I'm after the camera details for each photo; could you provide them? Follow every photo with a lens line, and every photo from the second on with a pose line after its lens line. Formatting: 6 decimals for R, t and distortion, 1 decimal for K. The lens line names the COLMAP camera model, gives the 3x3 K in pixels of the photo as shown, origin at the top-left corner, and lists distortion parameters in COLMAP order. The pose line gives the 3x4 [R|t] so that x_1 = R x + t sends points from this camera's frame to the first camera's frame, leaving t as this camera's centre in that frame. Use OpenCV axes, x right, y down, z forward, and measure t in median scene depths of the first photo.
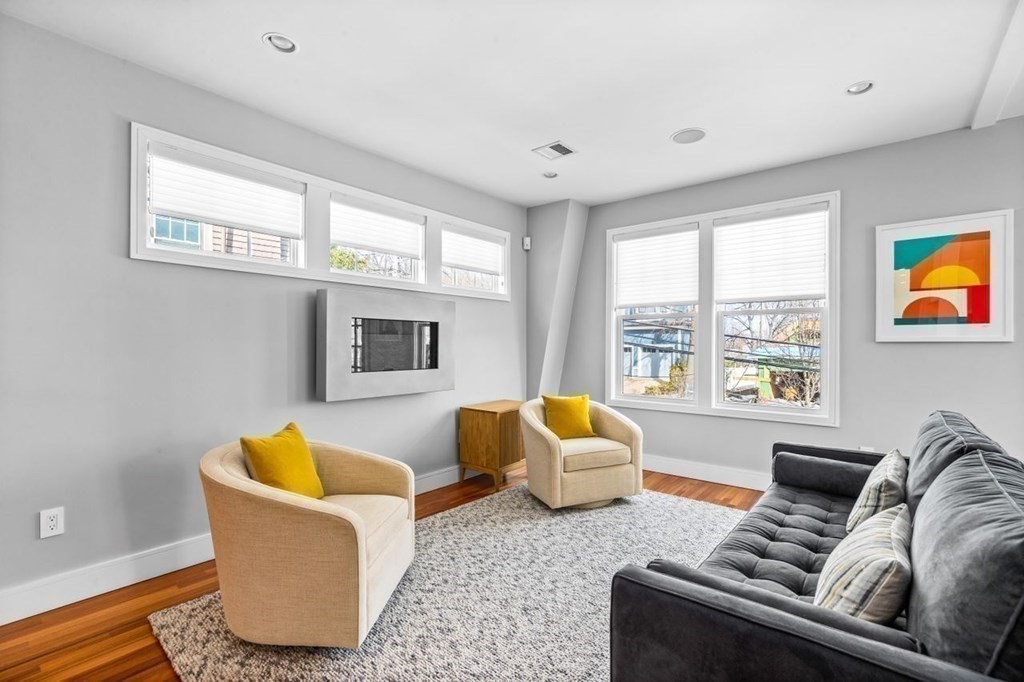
lens RADIAL K [[457.6, 0, 512.0], [0, 457.6, 341.0], [0, 0, 1]] dist [-0.003188, -0.000287]
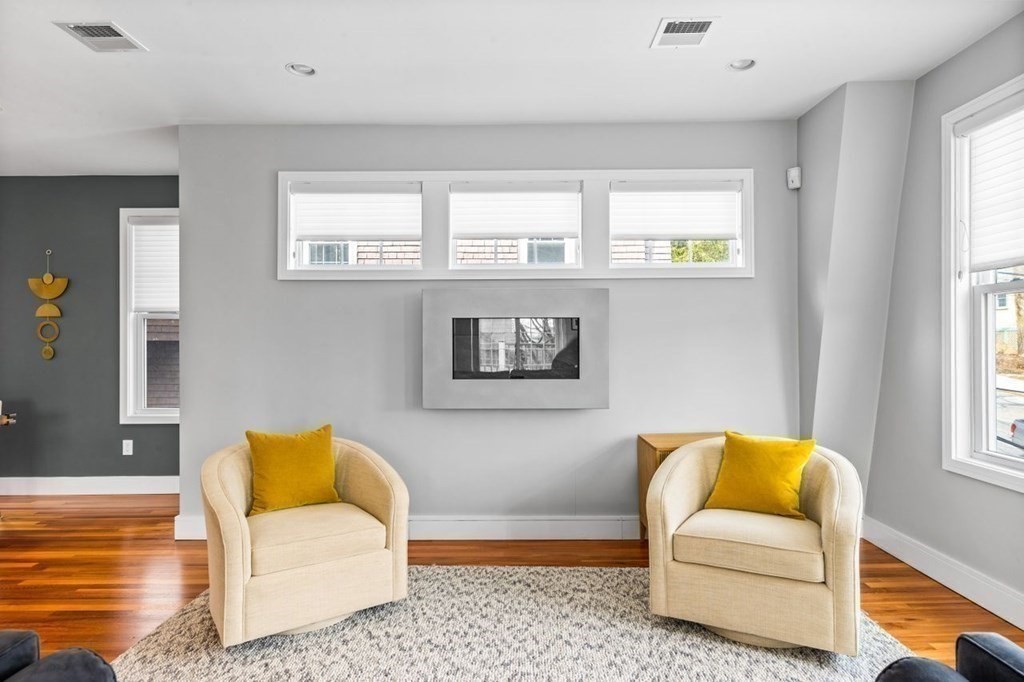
lens RADIAL K [[562.1, 0, 512.0], [0, 562.1, 341.0], [0, 0, 1]] dist [-0.000723, 0.000611]
pose [[0.636189, -0.006834, -0.771503, 0.520453], [0.009709, 0.999953, -0.000851, -0.003795], [0.771472, -0.006949, 0.636225, 0.346039]]
